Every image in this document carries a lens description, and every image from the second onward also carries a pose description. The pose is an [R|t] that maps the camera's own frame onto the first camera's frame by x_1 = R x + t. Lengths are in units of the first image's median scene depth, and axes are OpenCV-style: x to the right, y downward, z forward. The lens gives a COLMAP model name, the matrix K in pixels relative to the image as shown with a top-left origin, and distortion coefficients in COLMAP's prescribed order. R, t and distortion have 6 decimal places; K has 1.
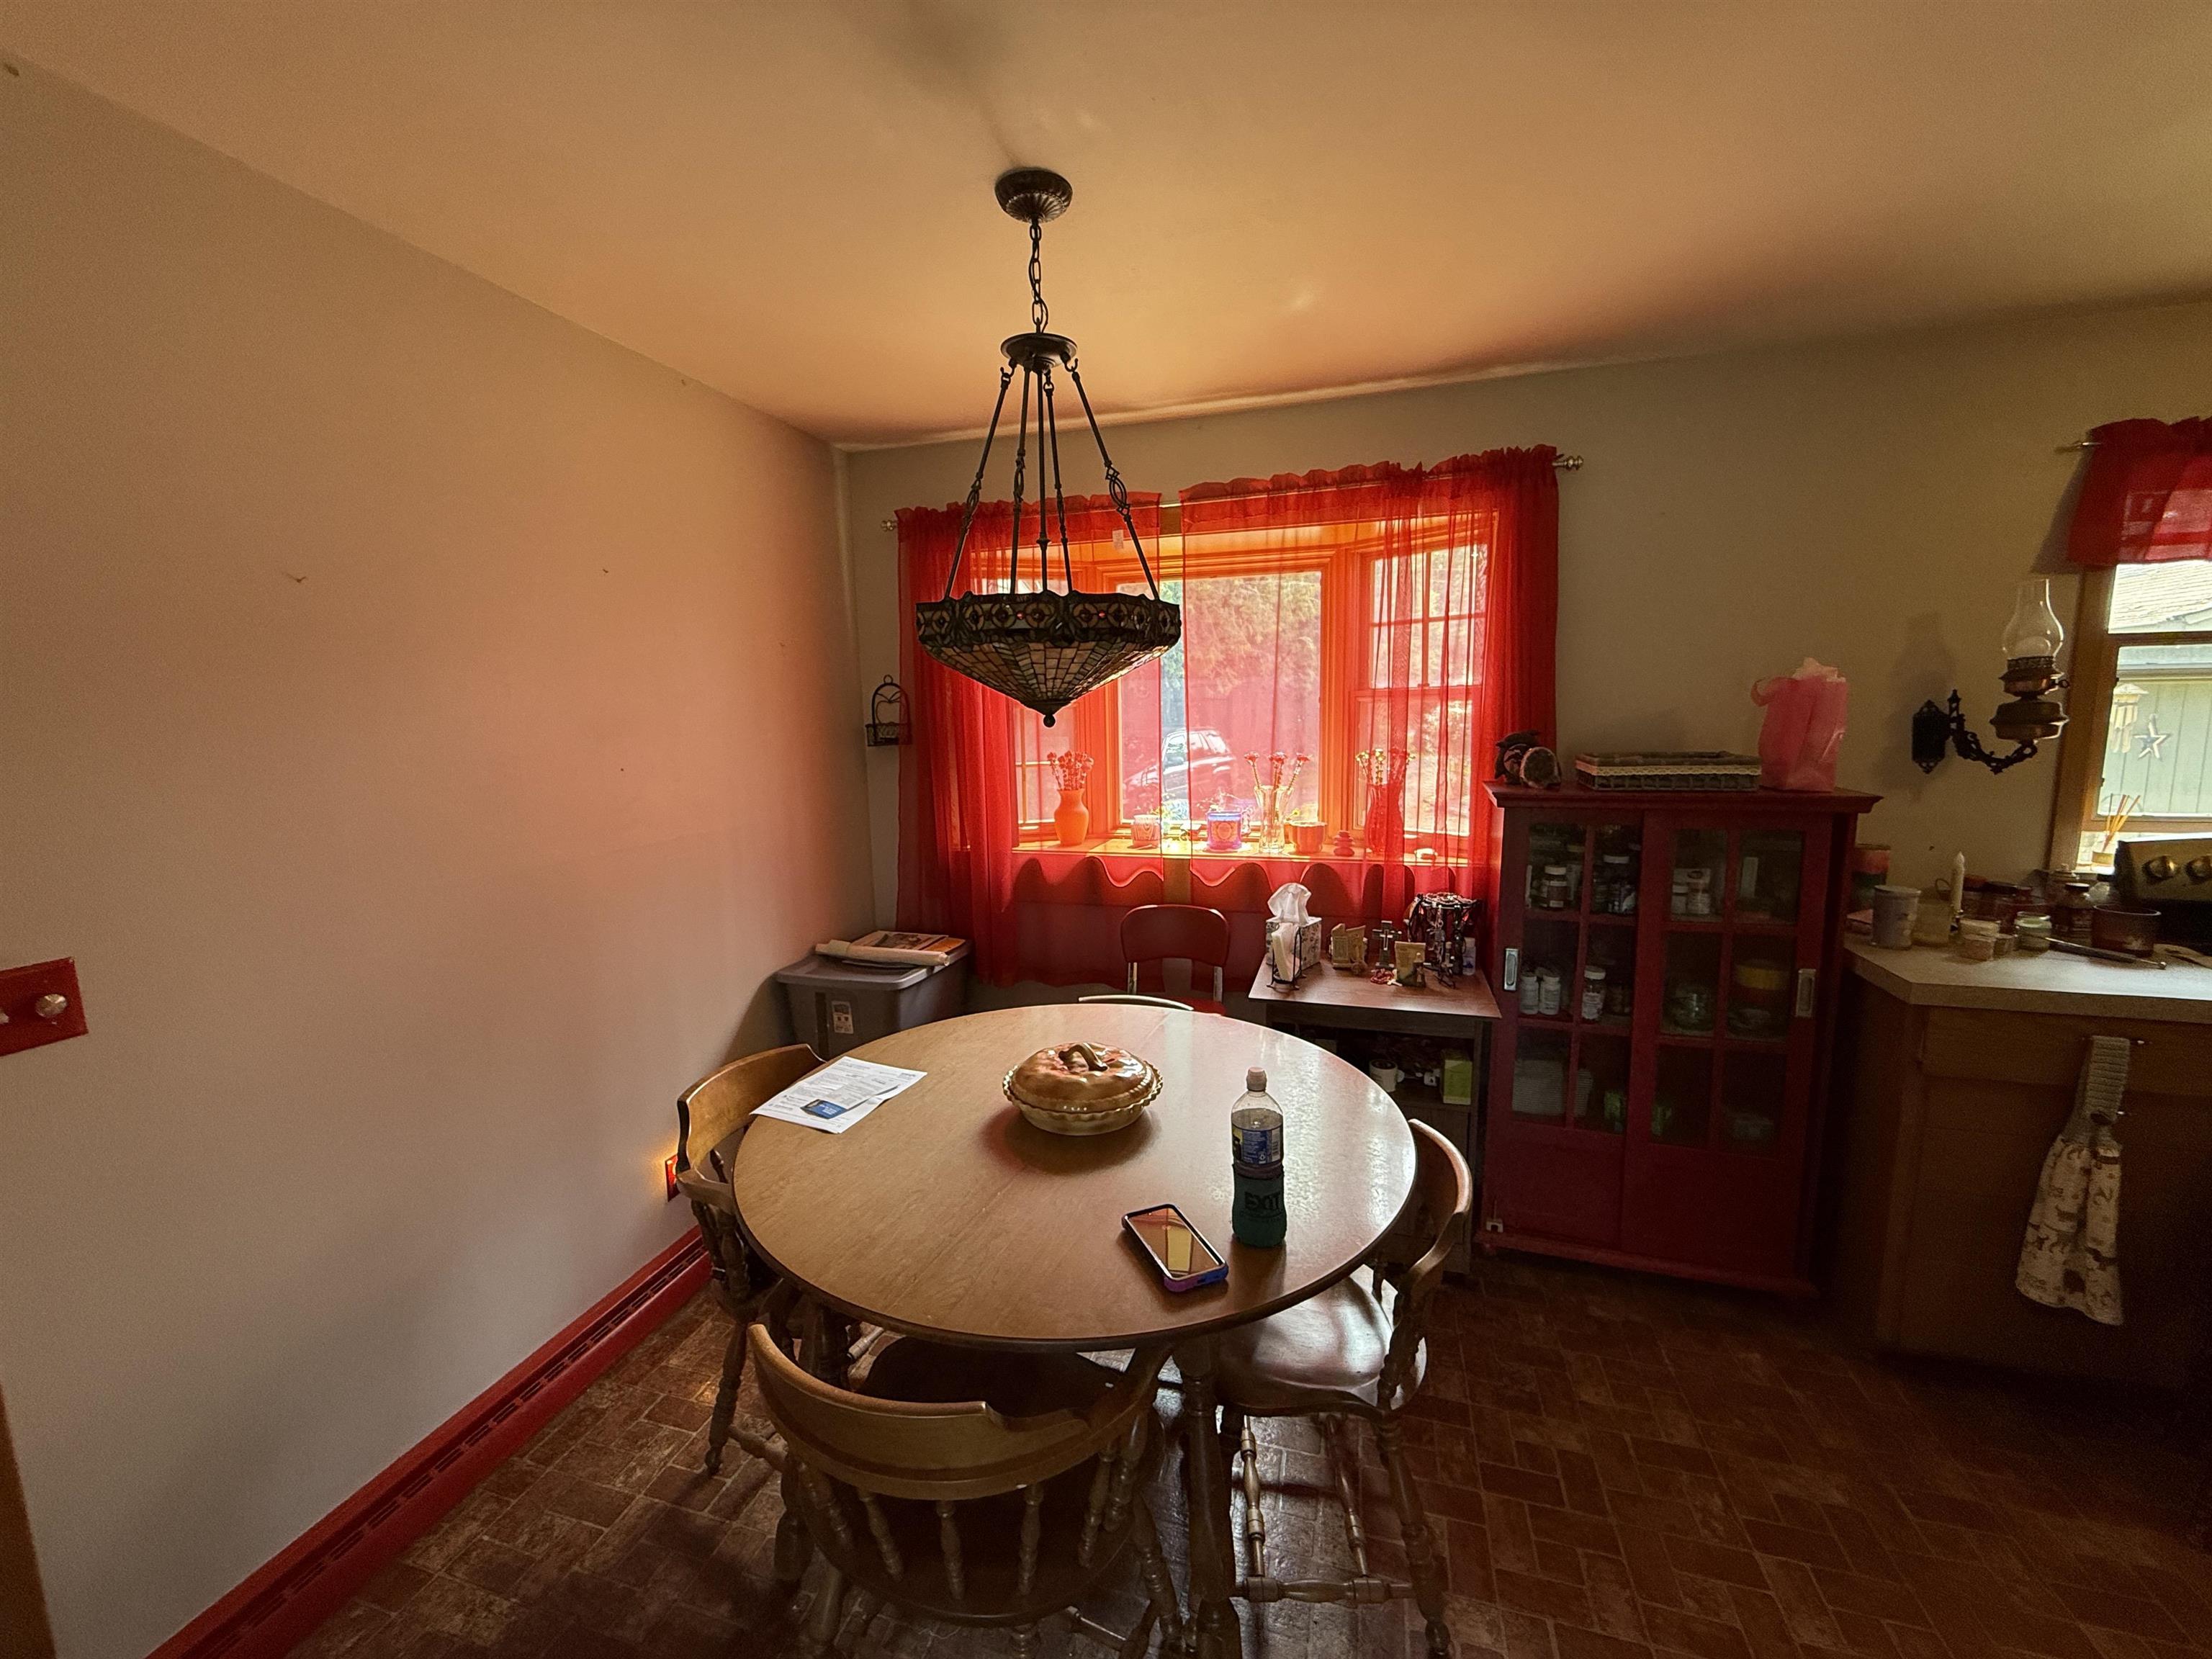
lens RADIAL K [[887.5, 0, 1099.2], [0, 887.5, 827.7], [0, 0, 1]] dist [0.000965, 0.000270]
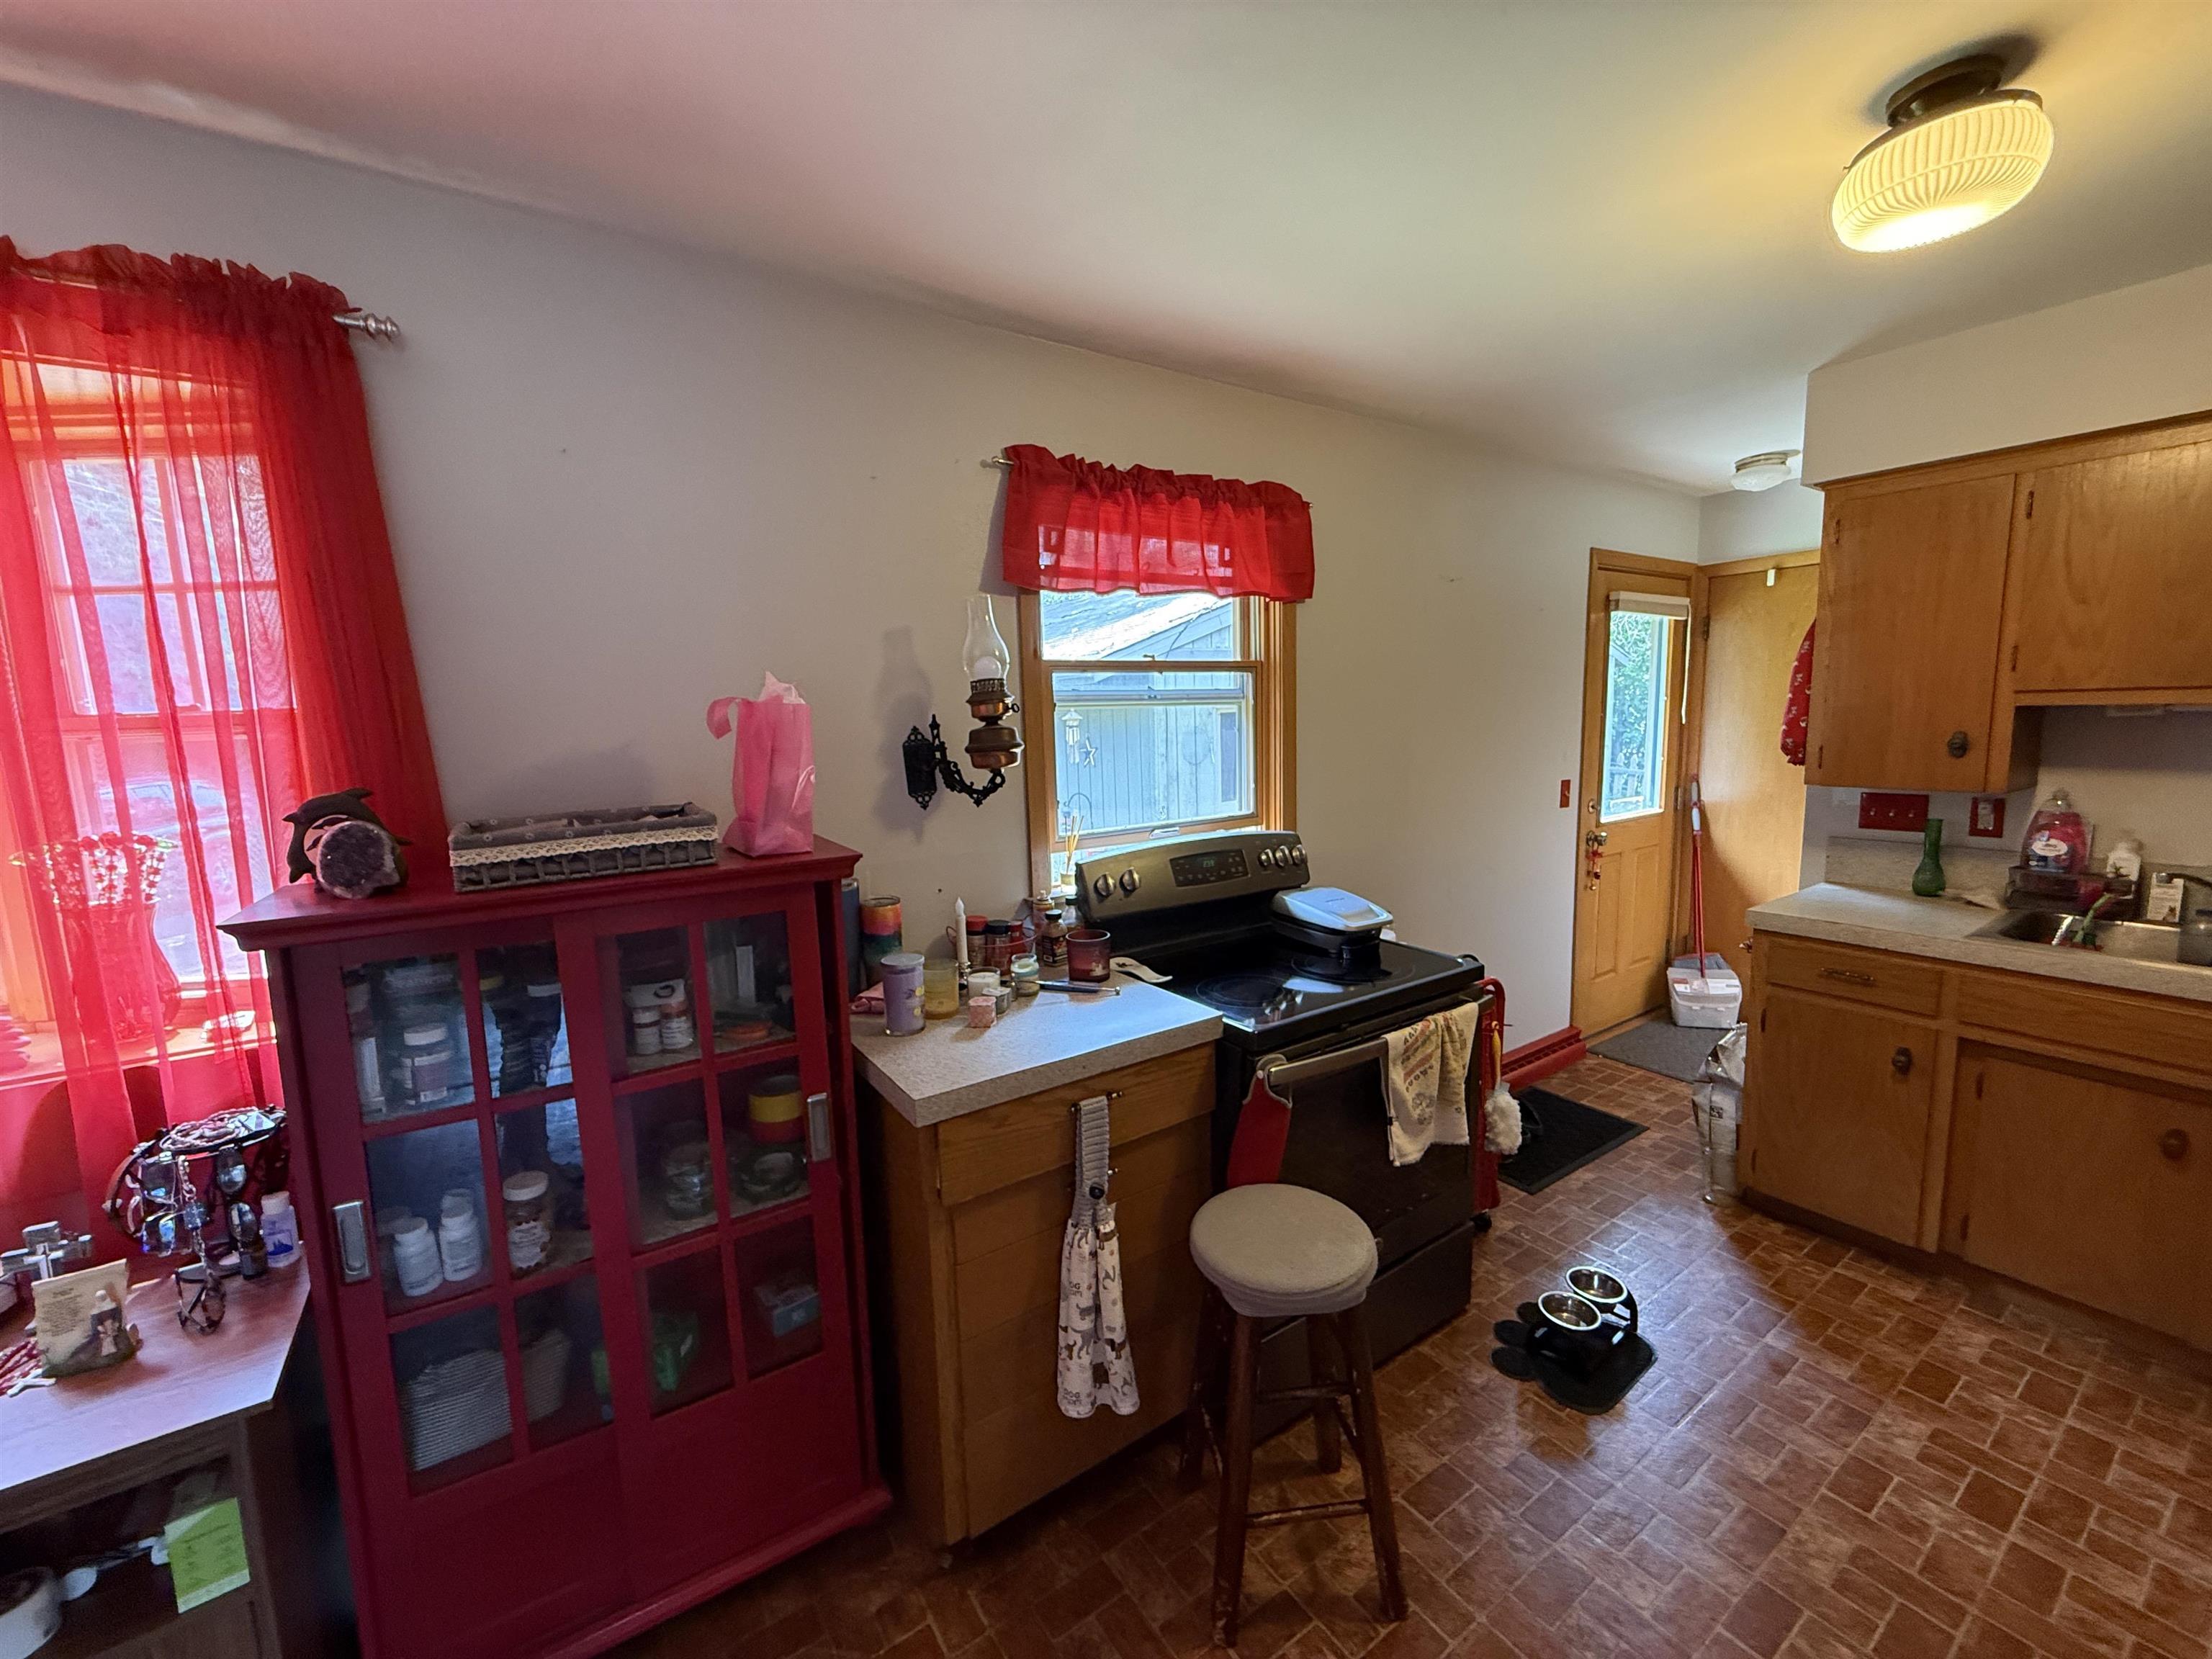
lens RADIAL K [[887.5, 0, 1099.2], [0, 887.5, 828.2], [0, 0, 1]] dist [0.000965, 0.000270]
pose [[0.637878, -0.099313, 0.763707, 0.400438], [0.123101, 0.992049, 0.026188, -0.048083], [-0.760235, 0.077309, 0.645032, 0.327429]]
